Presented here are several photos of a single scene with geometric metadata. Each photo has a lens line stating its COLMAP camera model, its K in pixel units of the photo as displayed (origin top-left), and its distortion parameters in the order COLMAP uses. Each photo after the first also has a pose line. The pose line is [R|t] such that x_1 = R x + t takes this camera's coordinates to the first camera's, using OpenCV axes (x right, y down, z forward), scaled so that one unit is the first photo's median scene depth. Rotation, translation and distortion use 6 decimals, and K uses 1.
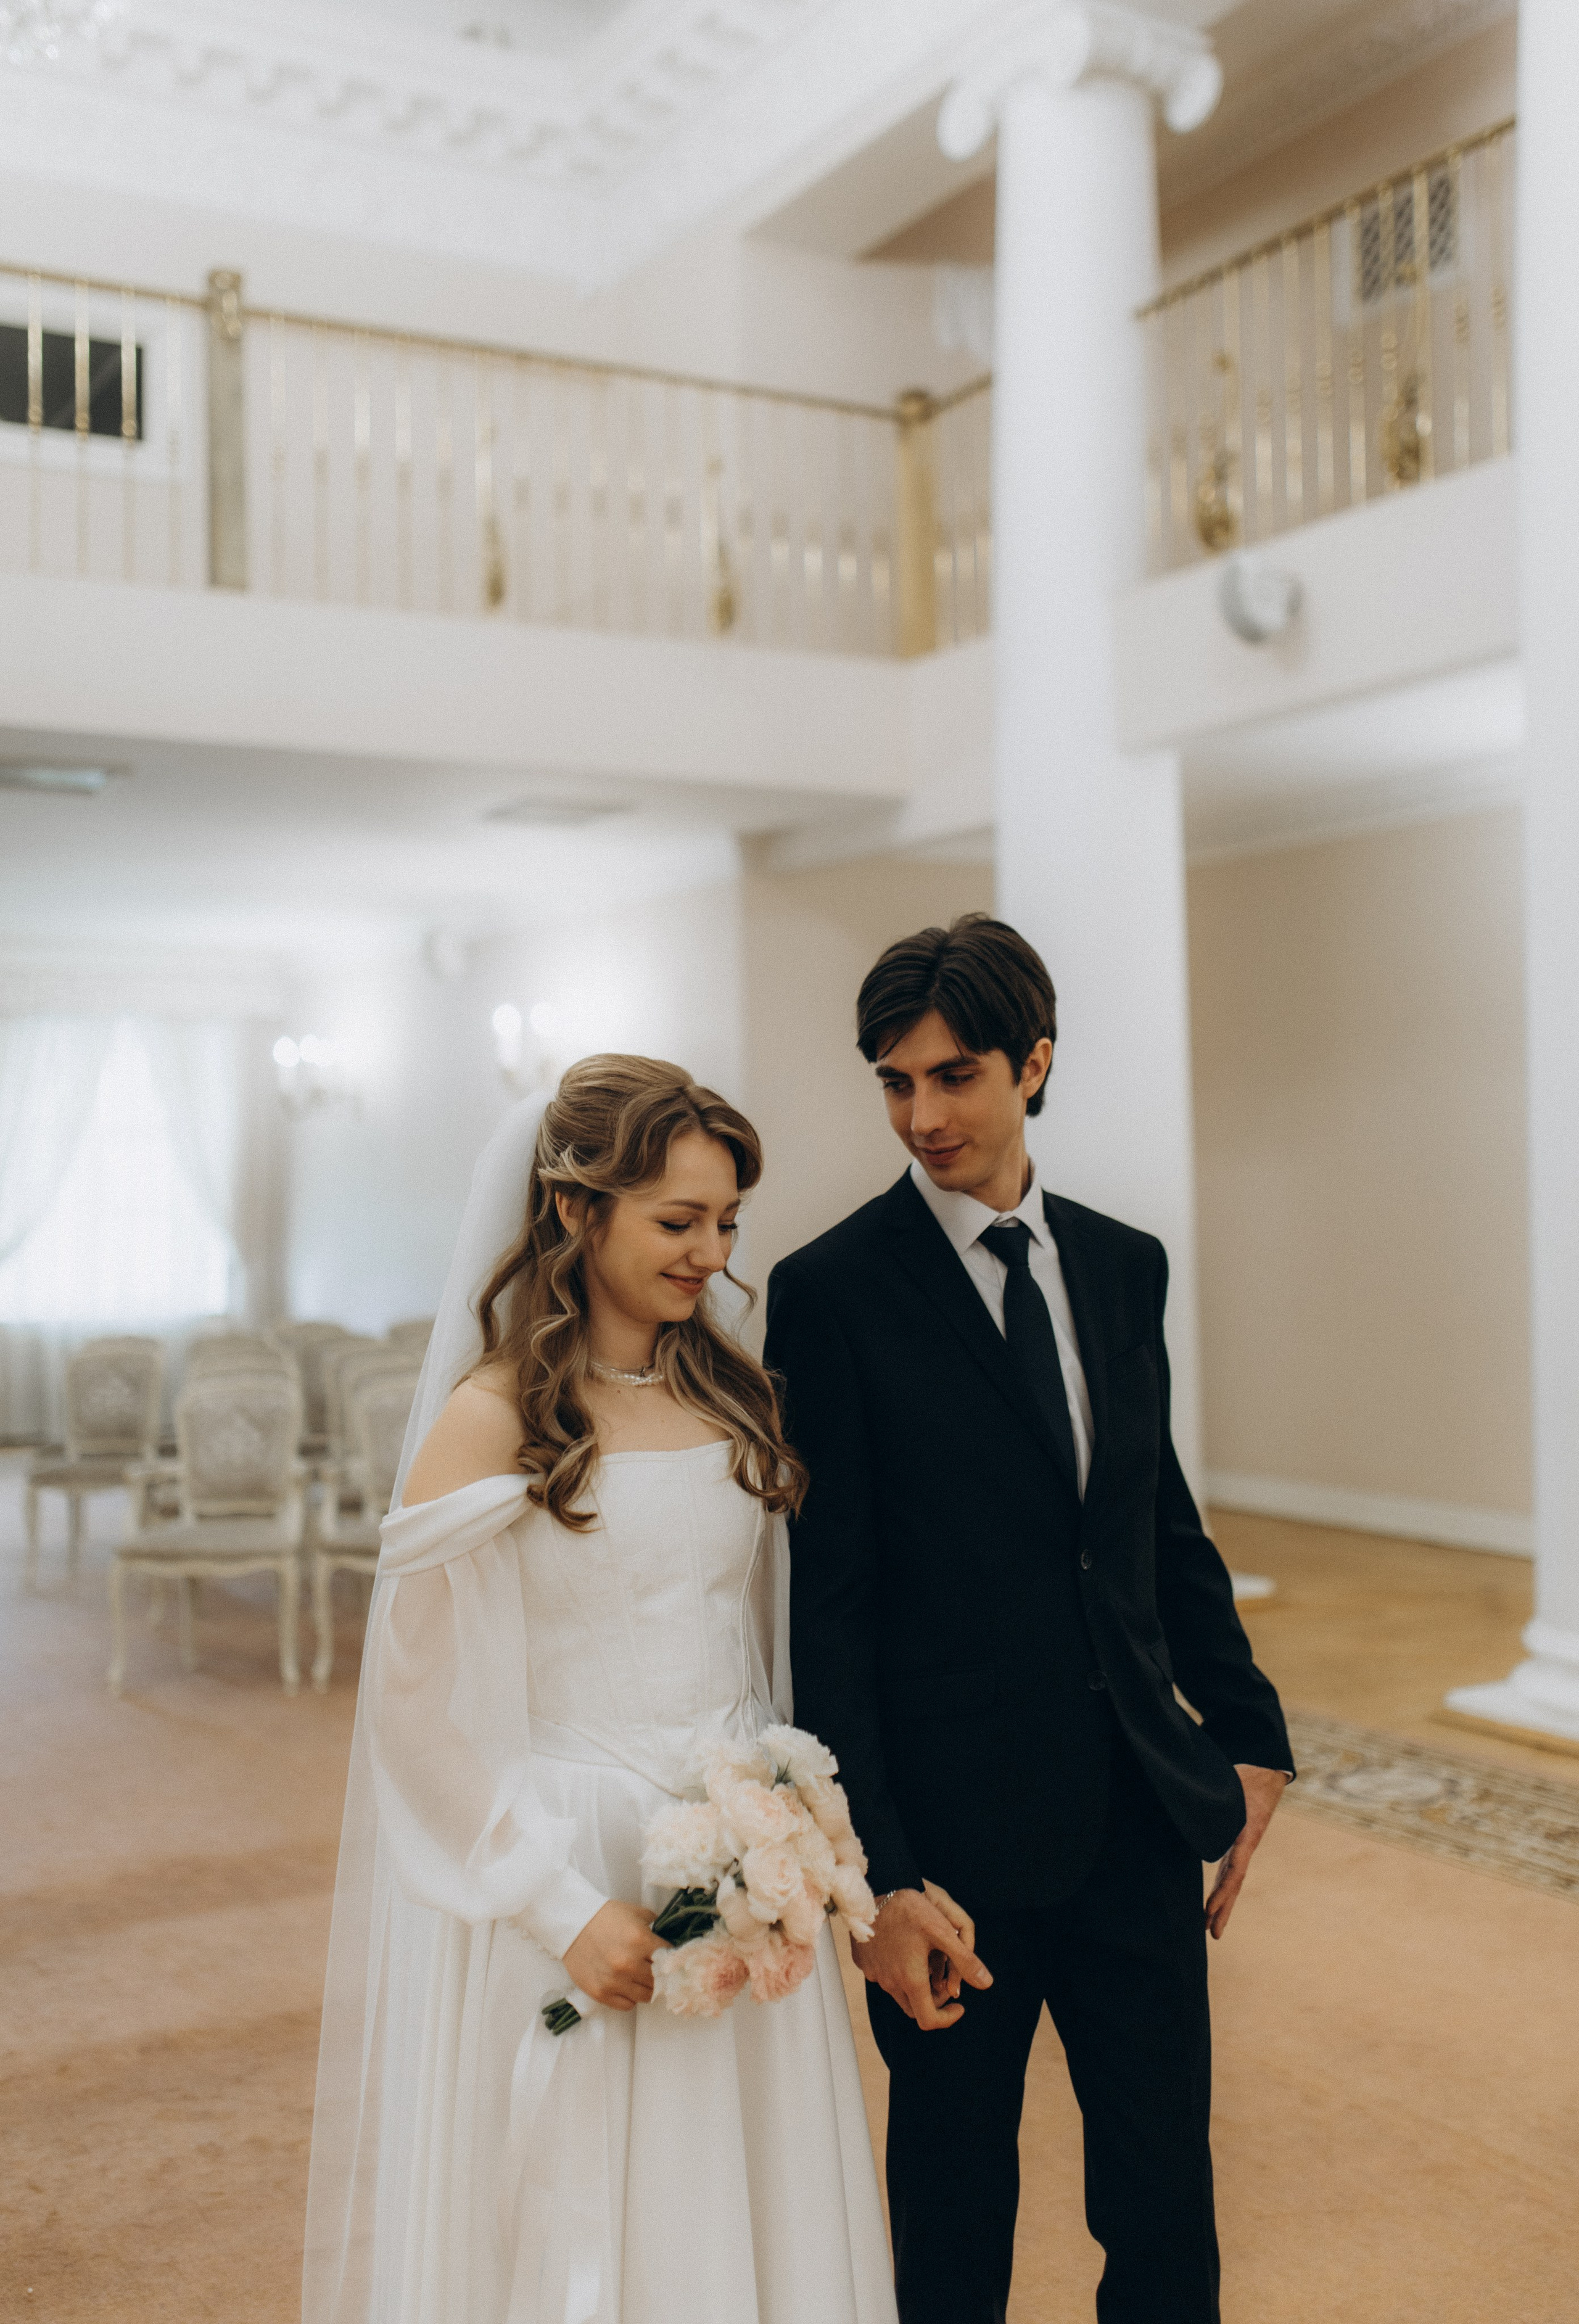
lens RADIAL K [[2374.4, 0, 773.9], [0, 2374.4, 1114.9], [0, 0, 1]] dist [-0.009355, -0.001678]
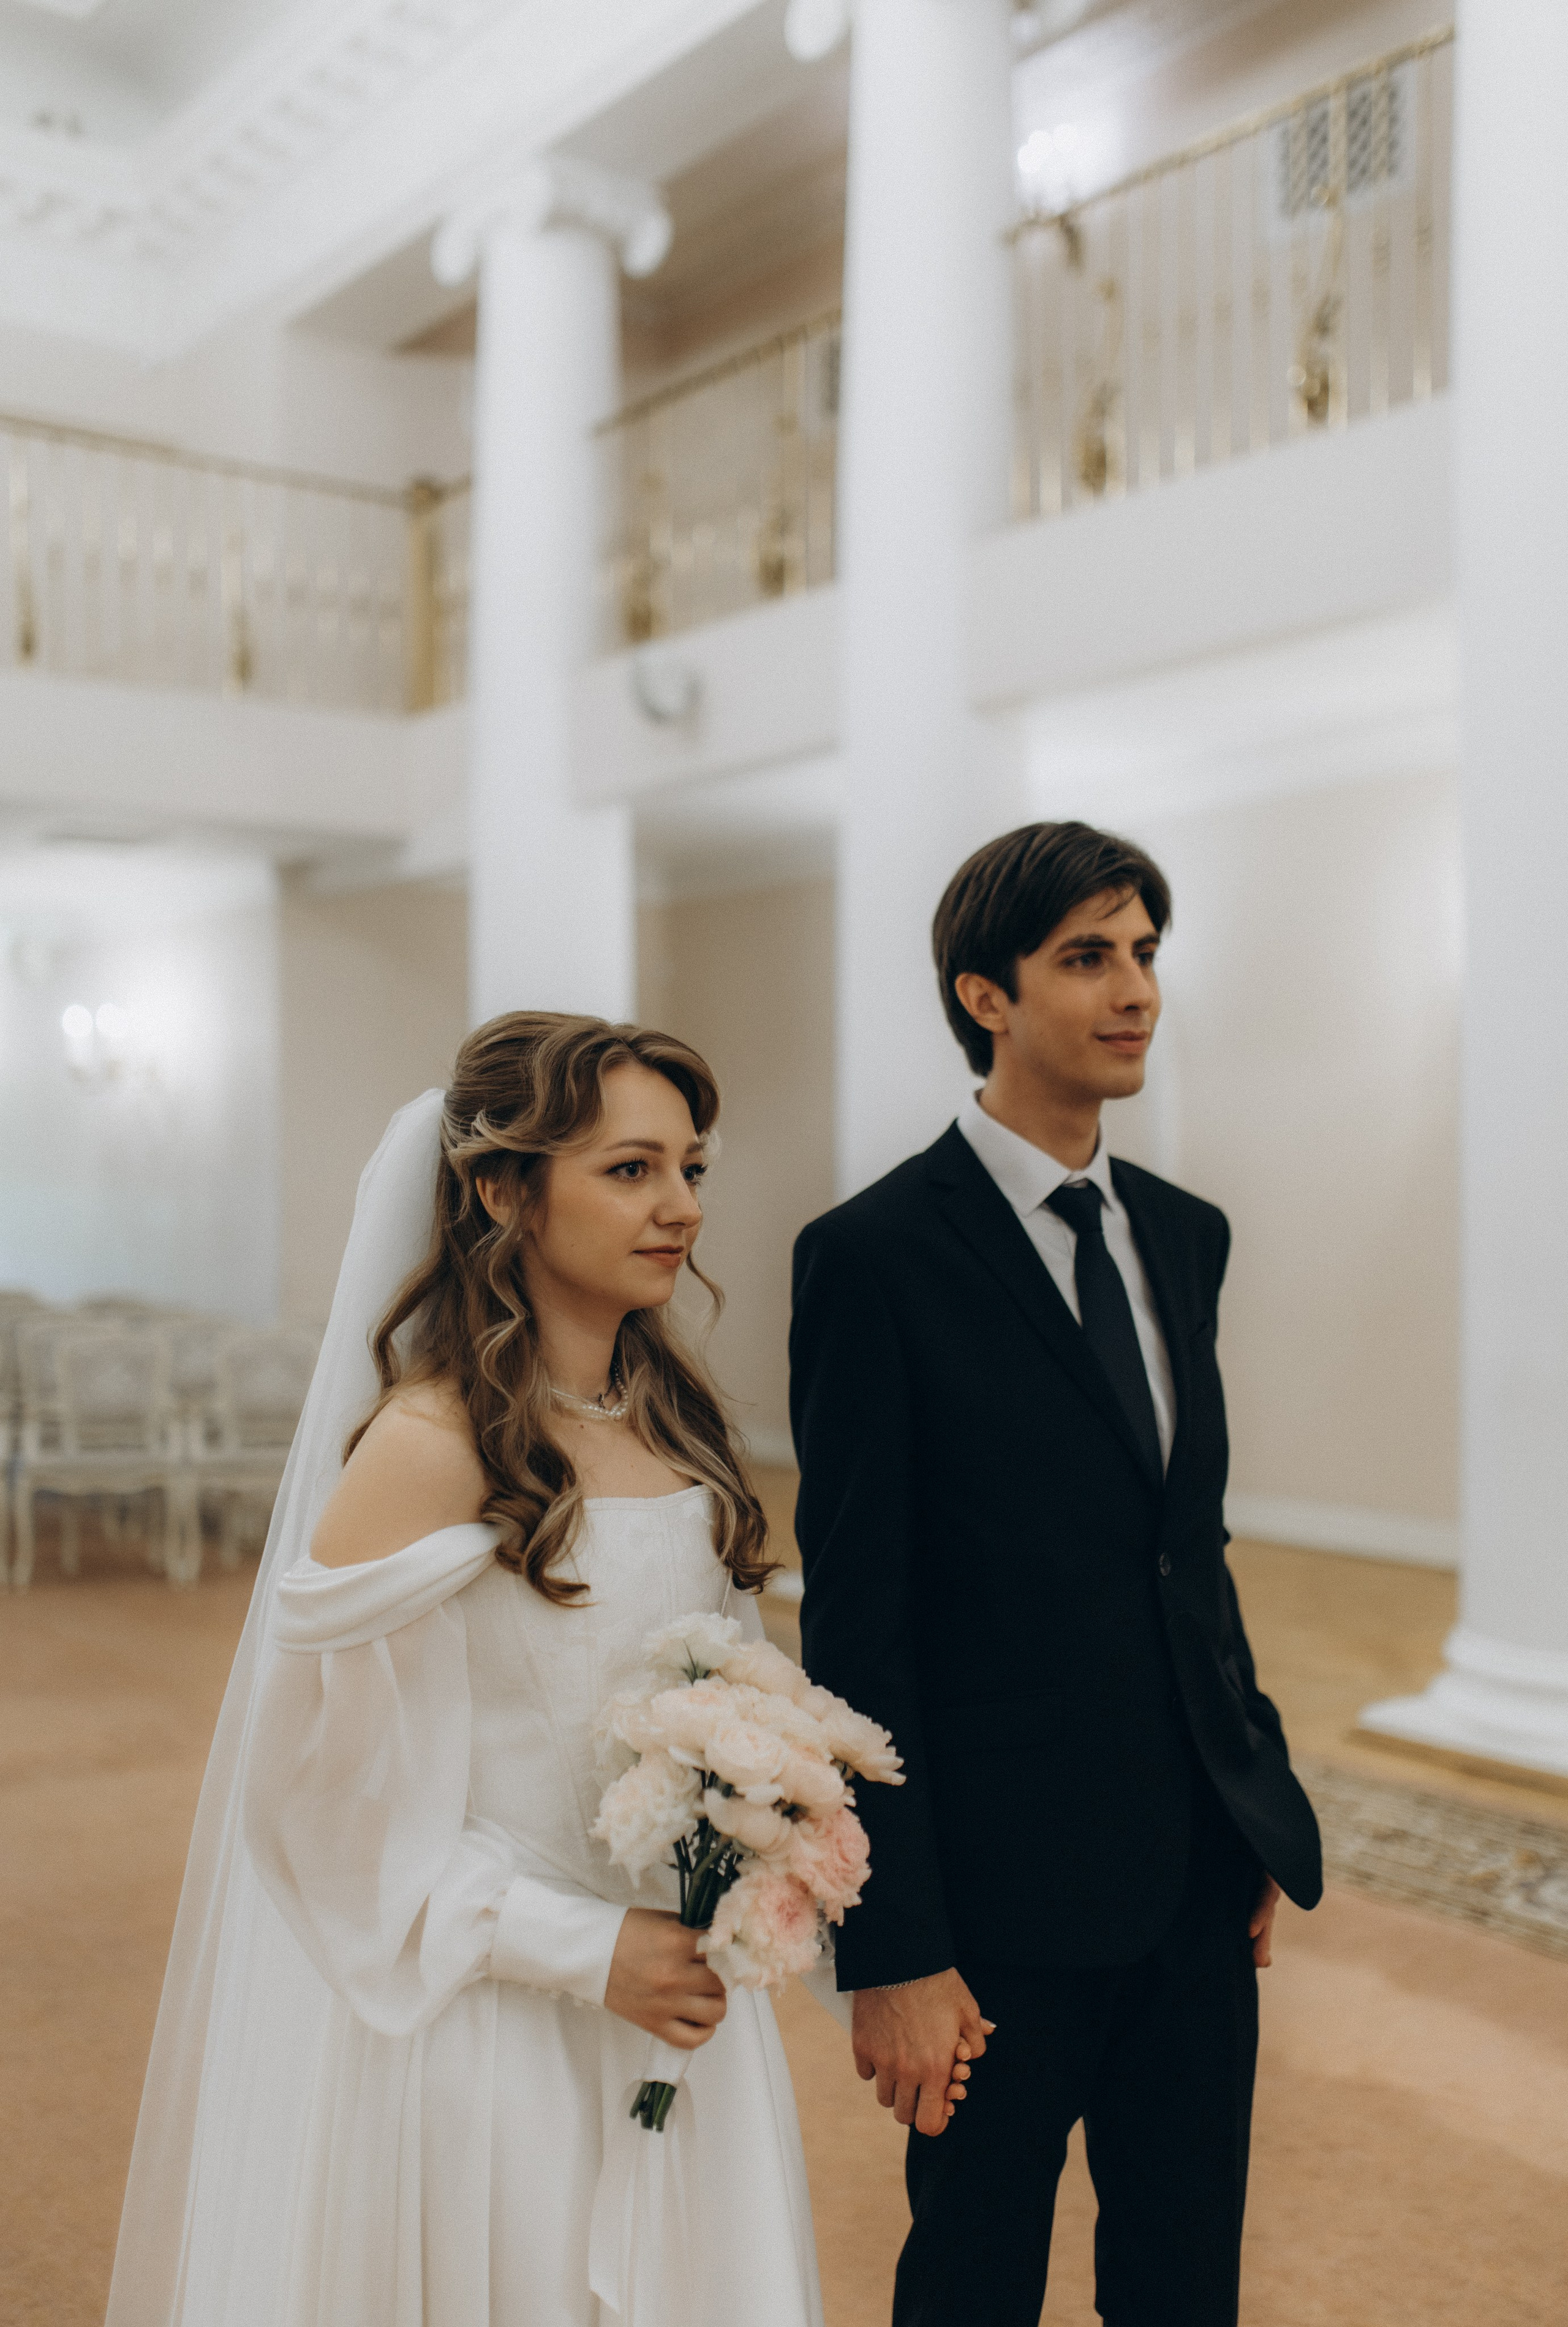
lens RADIAL K [[2291.4, 0, 779.7], [0, 2291.4, 1196.6], [0, 0, 1]] dist [-0.007191, 0.012685]
pose [[0.991339, 0.009687, 0.130972, 0.101529], [-0.014517, 0.999247, 0.035970, -0.001458], [-0.130525, -0.037560, 0.990733, -0.151052]]
